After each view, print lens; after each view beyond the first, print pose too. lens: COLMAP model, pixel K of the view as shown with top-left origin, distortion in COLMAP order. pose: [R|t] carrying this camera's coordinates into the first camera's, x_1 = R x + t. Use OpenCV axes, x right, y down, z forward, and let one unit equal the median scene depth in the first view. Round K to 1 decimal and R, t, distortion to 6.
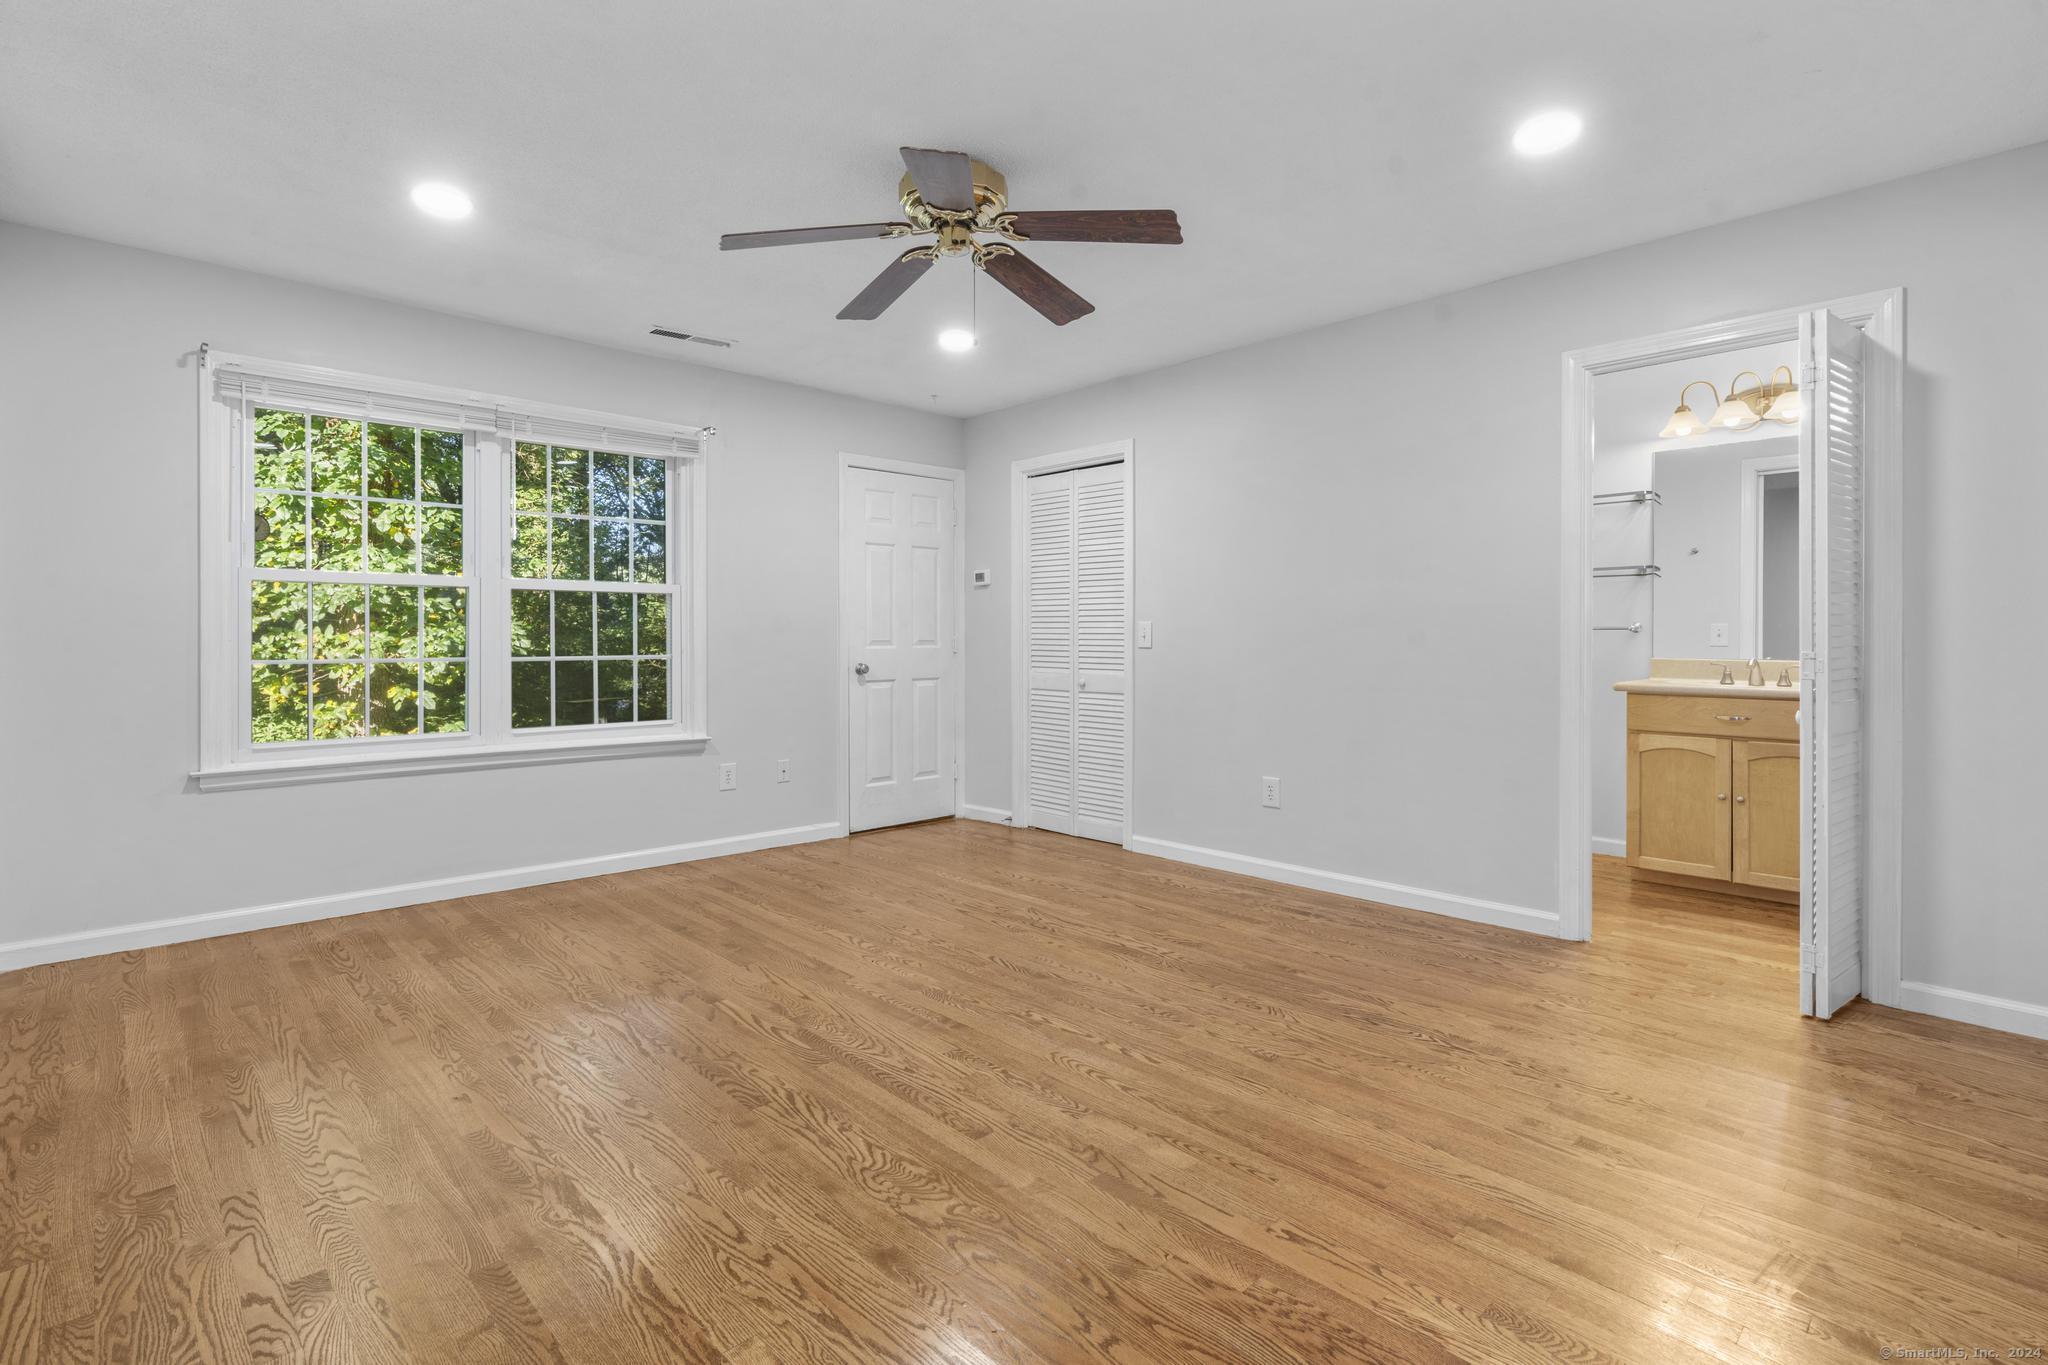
lens RADIAL K [[977.5, 0, 1020.4], [0, 977.5, 646.4], [0, 0, 1]] dist [-0.000126, 0.000122]
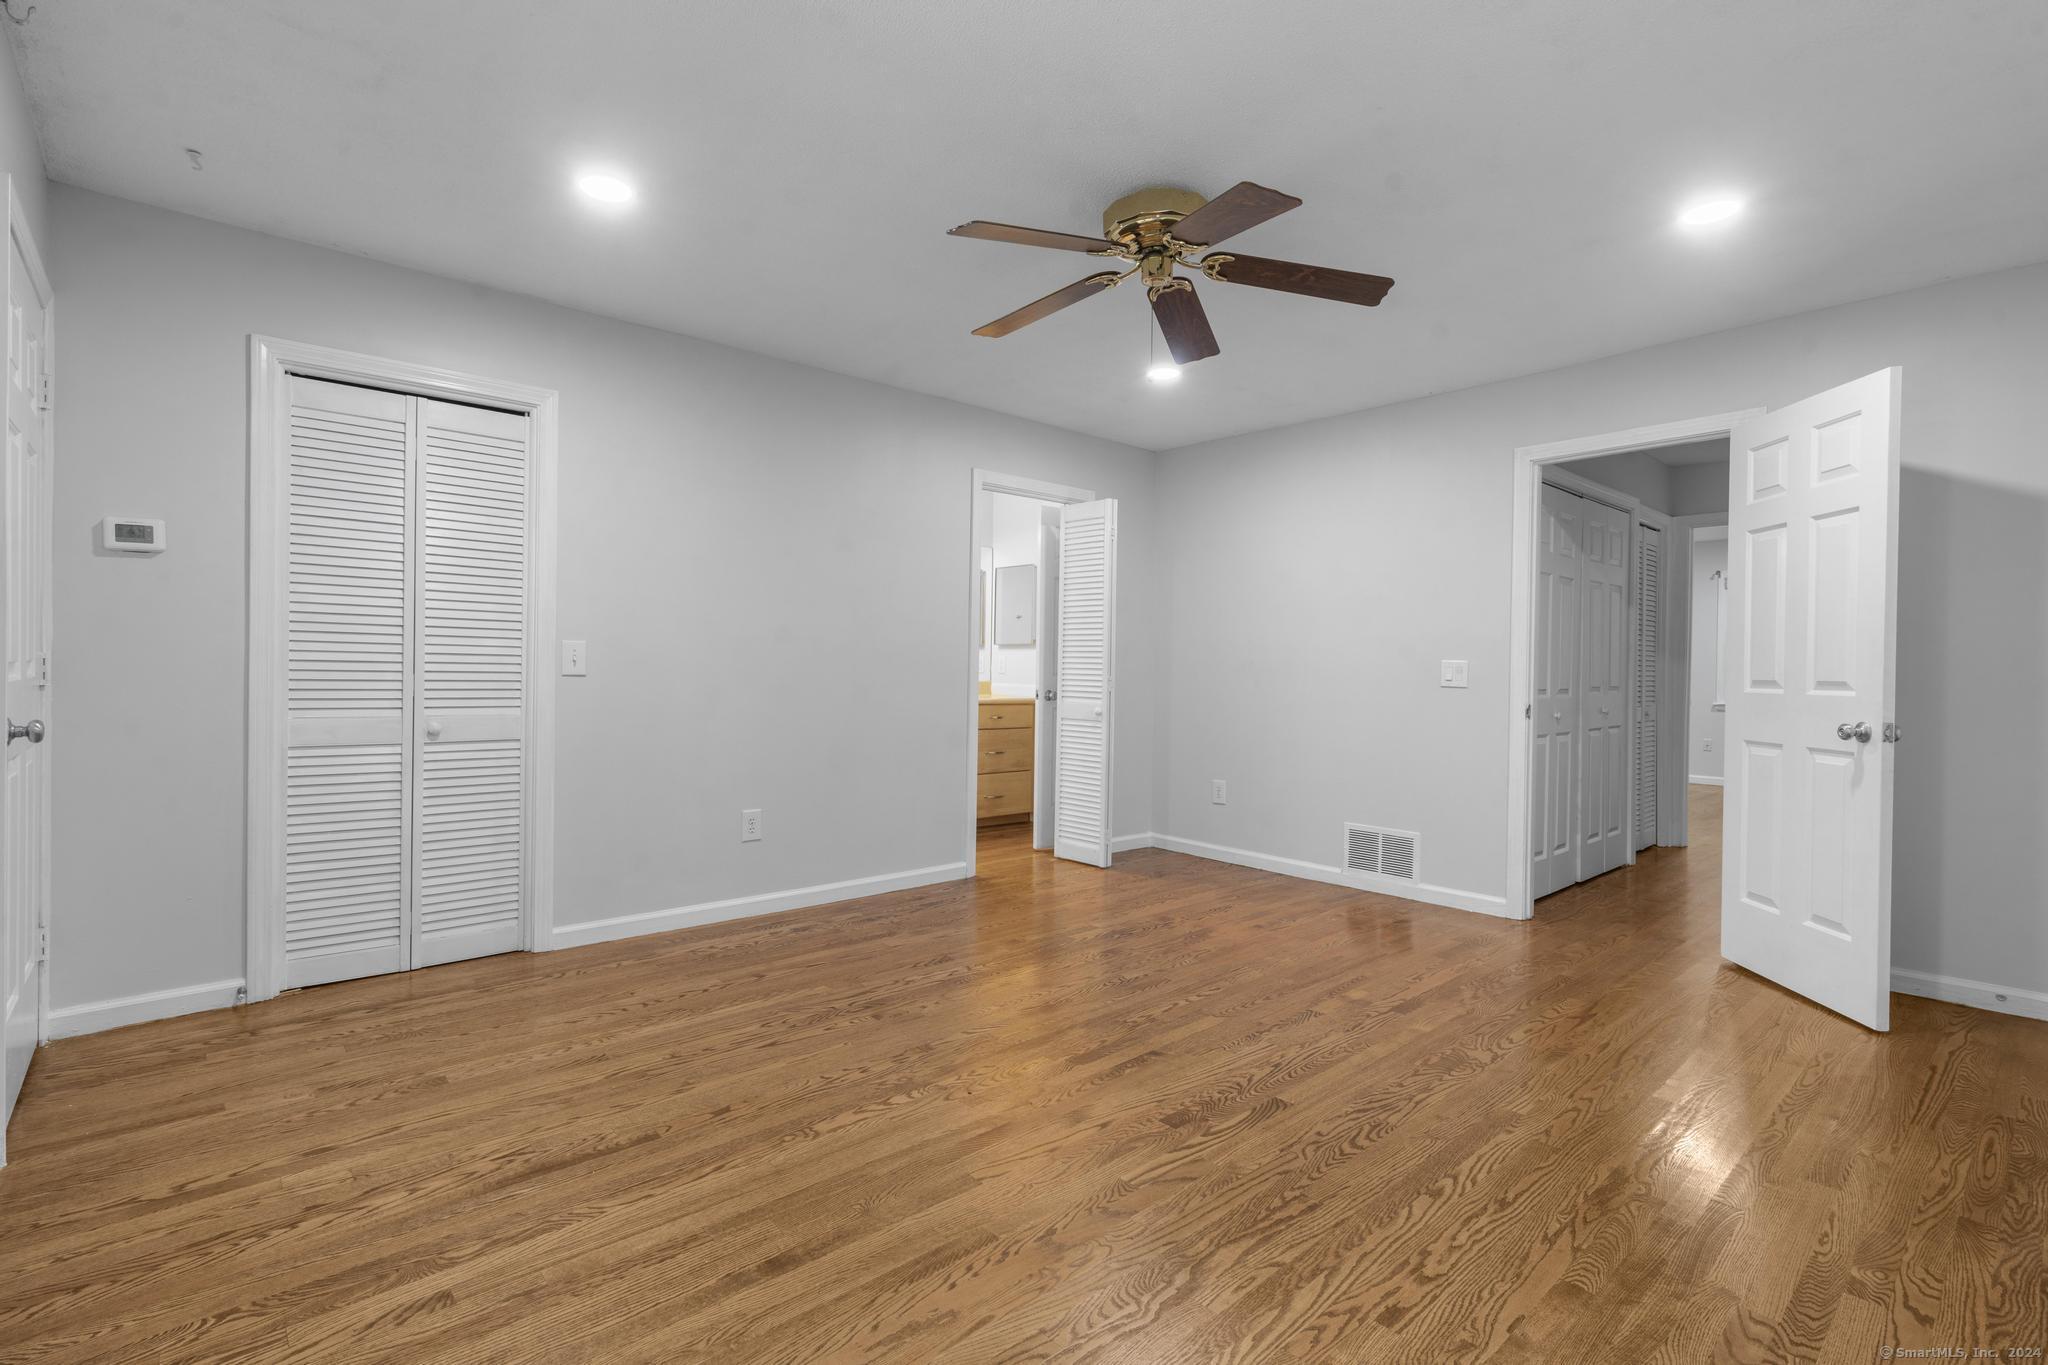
lens RADIAL K [[949.7, 0, 1014.1], [0, 949.7, 674.9], [0, 0, 1]] dist [-0.003012, 0.001841]
pose [[0.028607, -0.005978, 0.999573, -0.892350], [-0.005085, 0.999968, 0.006126, -0.008054], [-0.999578, -0.005258, 0.028576, 0.952335]]
